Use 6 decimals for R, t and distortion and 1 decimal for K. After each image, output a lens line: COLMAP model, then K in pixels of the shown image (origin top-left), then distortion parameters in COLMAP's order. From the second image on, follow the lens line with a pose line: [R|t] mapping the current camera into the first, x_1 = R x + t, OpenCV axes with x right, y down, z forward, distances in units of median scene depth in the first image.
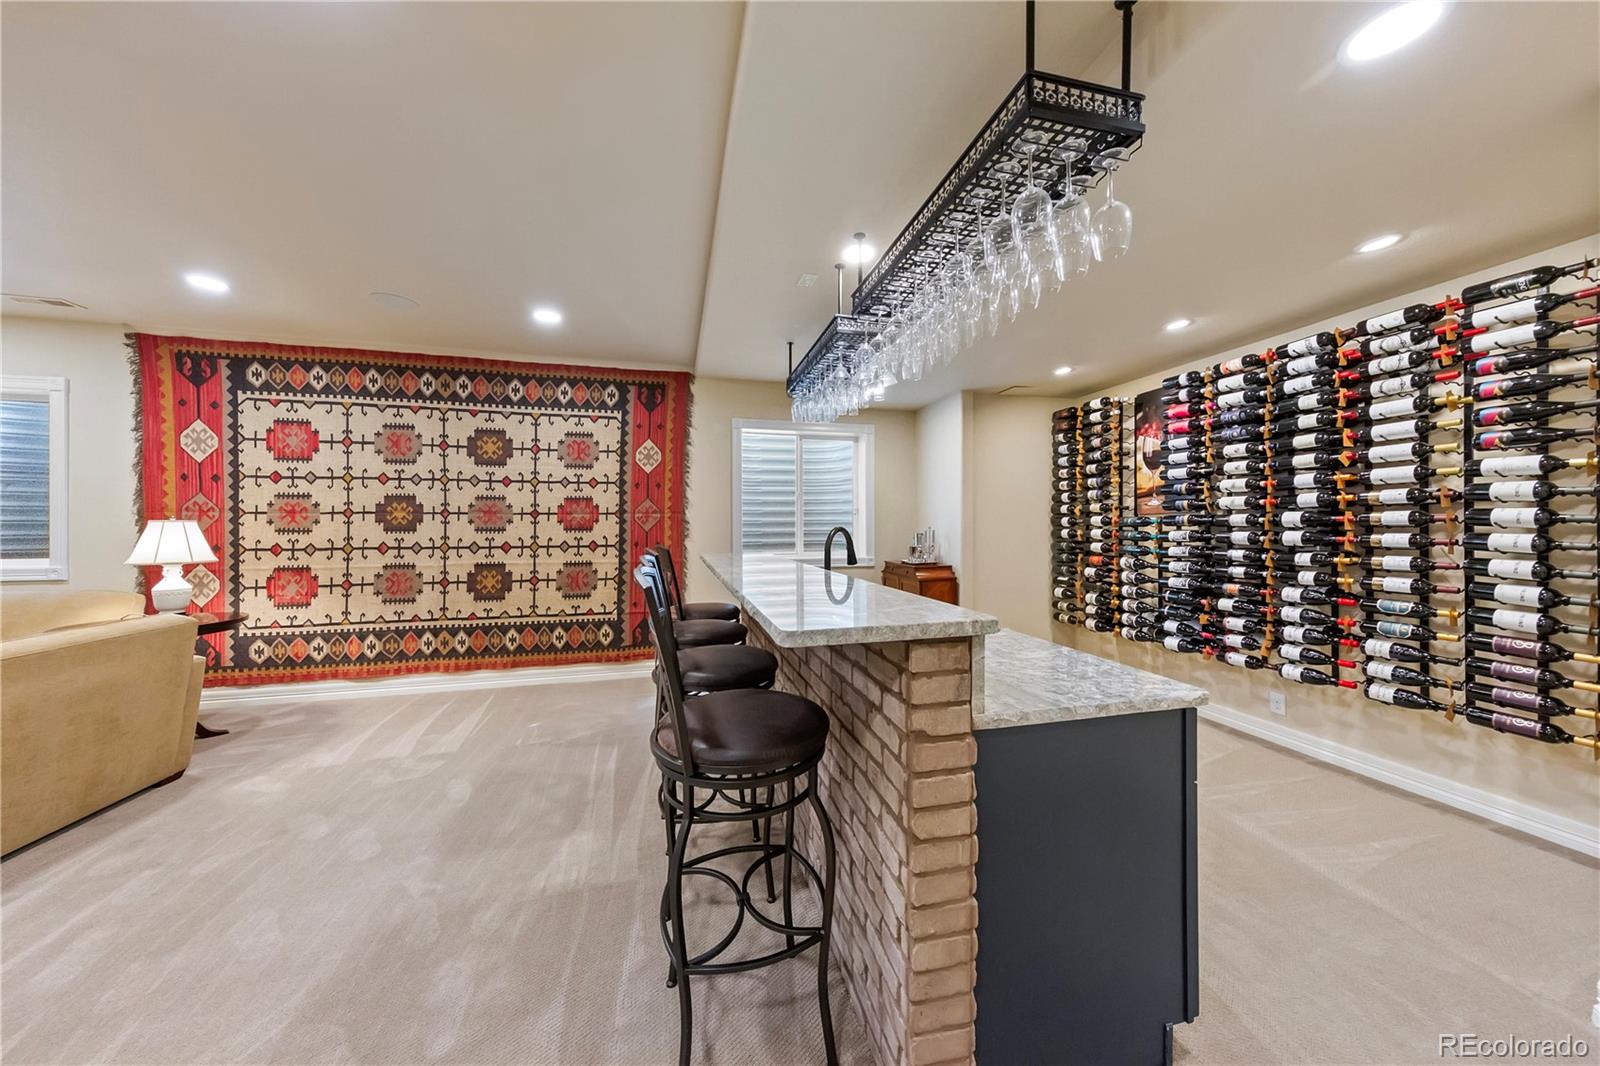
lens RADIAL K [[505.6, 0, 815.5], [0, 505.6, 523.2], [0, 0, 1]] dist [0.008379, -0.000133]
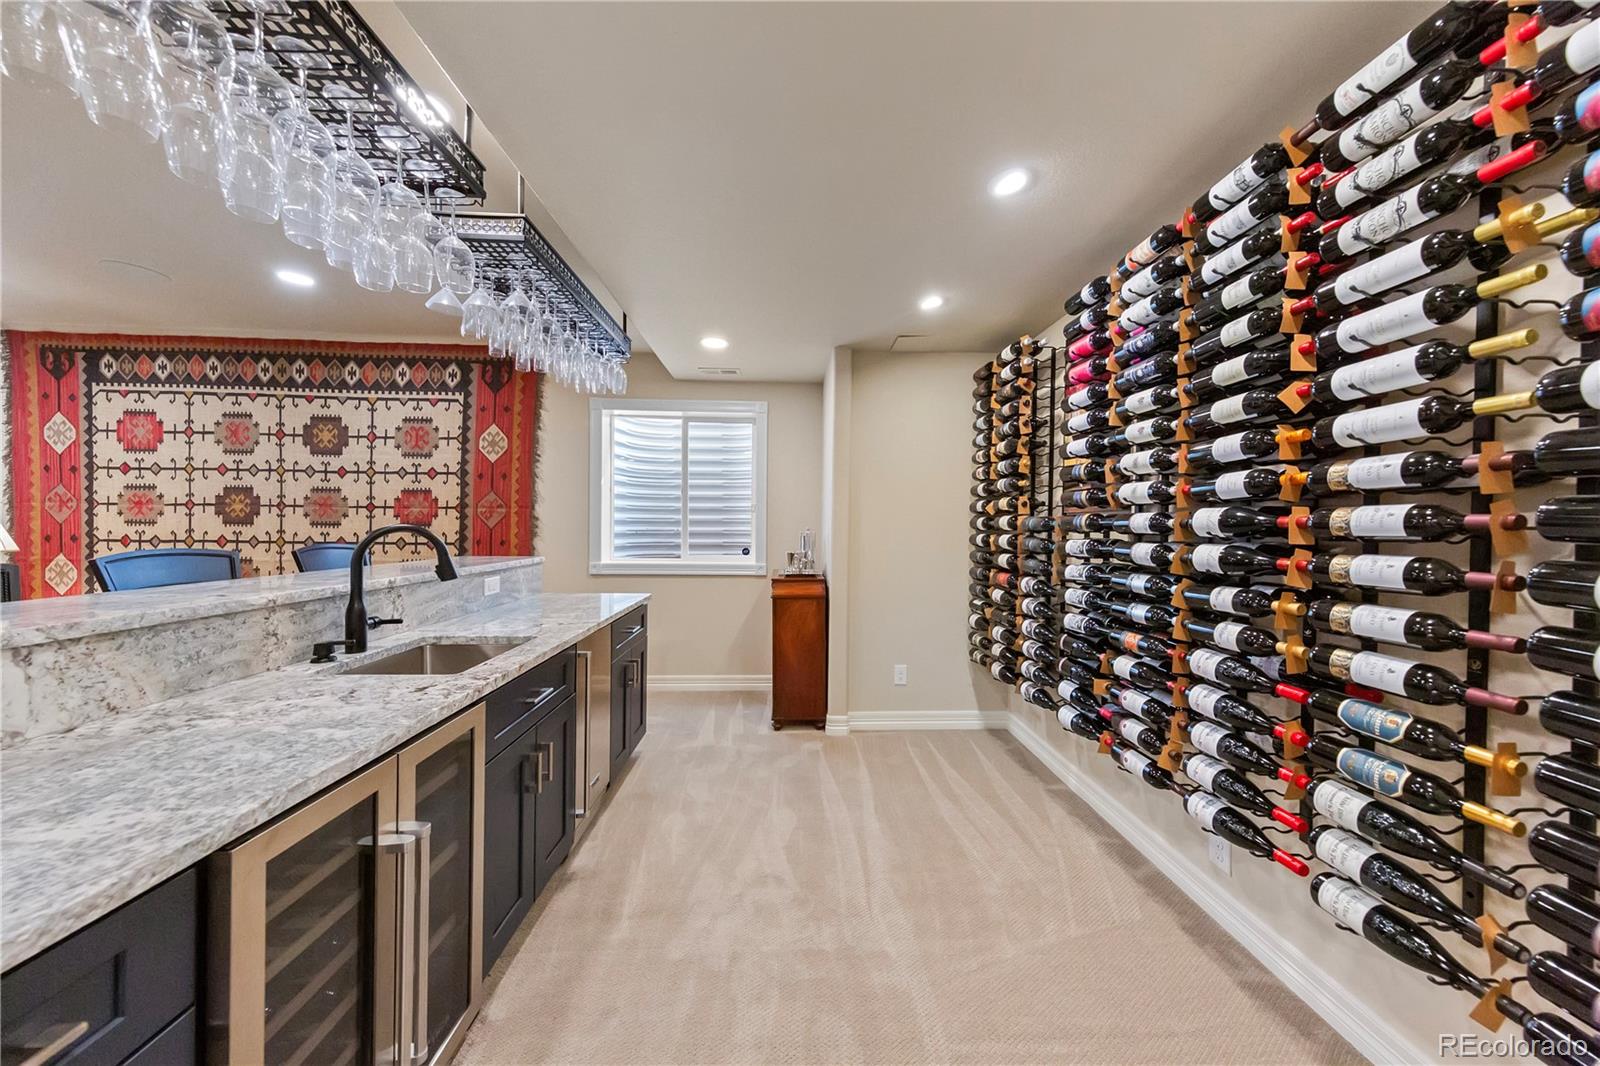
lens RADIAL K [[505.6, 0, 798.1], [0, 505.6, 528.2], [0, 0, 1]] dist [0.008379, -0.000133]
pose [[0.979537, 0.014871, -0.200712, 0.443571], [-0.012498, 0.999836, 0.013085, -0.002420], [0.200873, -0.010309, 0.979563, 0.282306]]
